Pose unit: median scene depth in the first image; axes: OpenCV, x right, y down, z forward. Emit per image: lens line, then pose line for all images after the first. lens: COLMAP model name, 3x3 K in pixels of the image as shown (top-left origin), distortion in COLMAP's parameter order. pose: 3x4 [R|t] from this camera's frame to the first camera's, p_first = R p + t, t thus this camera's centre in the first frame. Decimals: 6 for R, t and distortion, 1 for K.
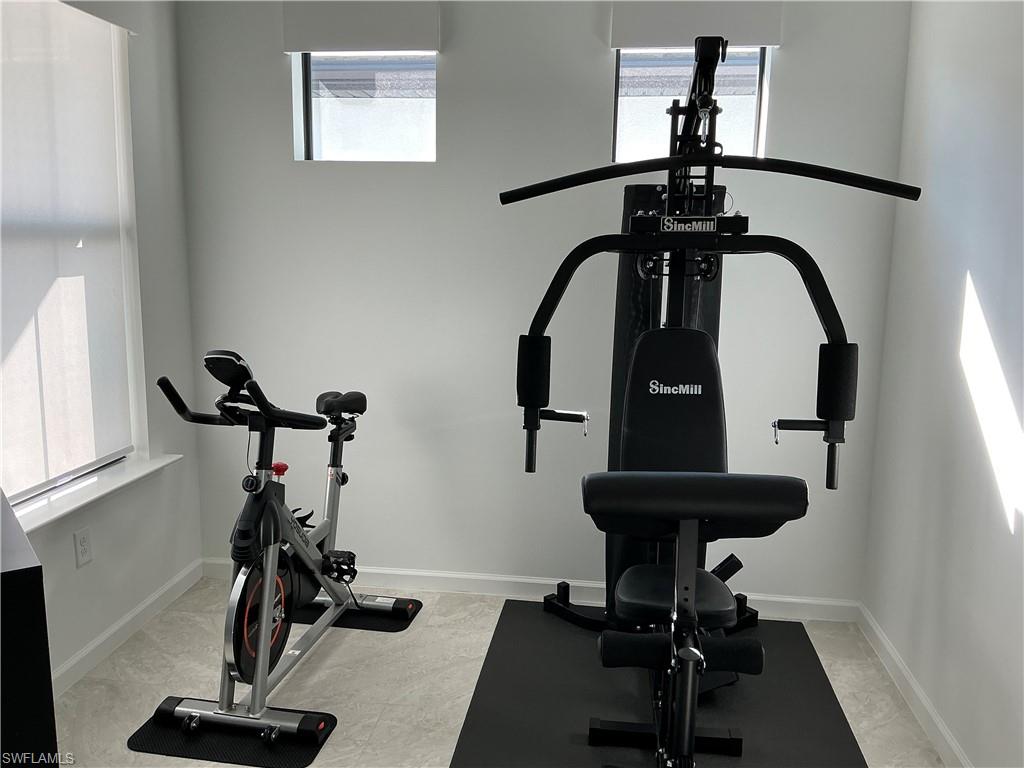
lens RADIAL K [[855.3, 0, 514.1], [0, 855.3, 377.6], [0, 0, 1]] dist [0.143587, -0.292578]
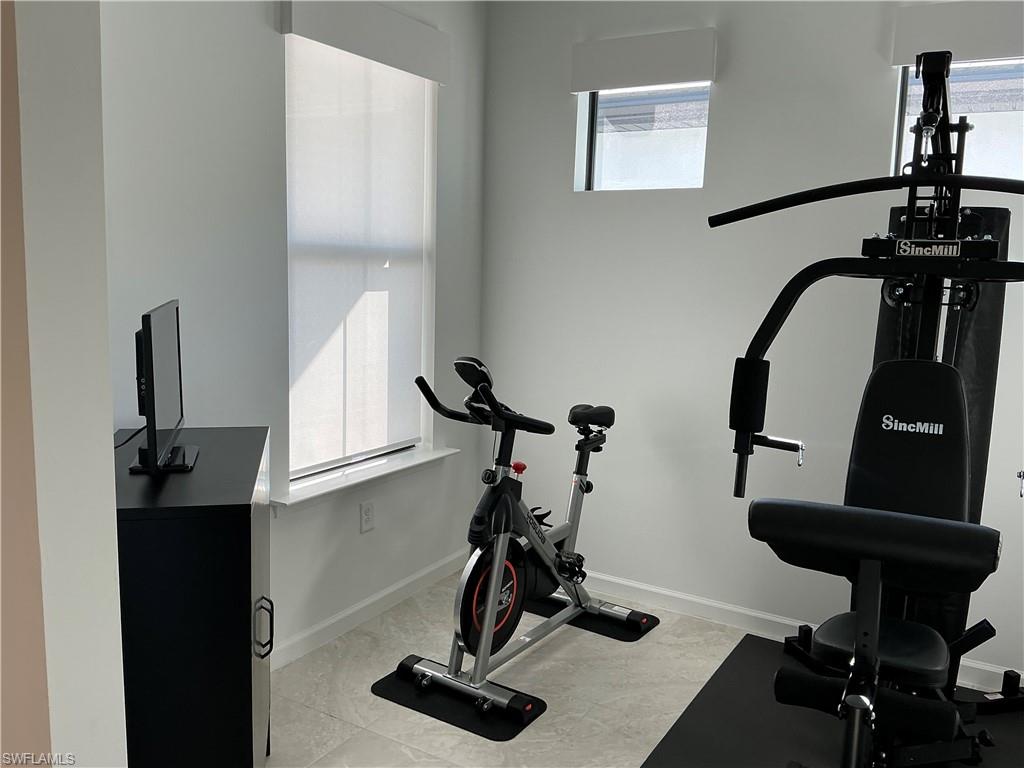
lens RADIAL K [[855.3, 0, 514.1], [0, 855.3, 377.6], [0, 0, 1]] dist [0.143587, -0.292578]
pose [[0.917986, 0.065420, -0.391179, 0.141132], [-0.078410, 0.996771, -0.017308, 0.009468], [0.388784, 0.046561, 0.920152, -0.019254]]
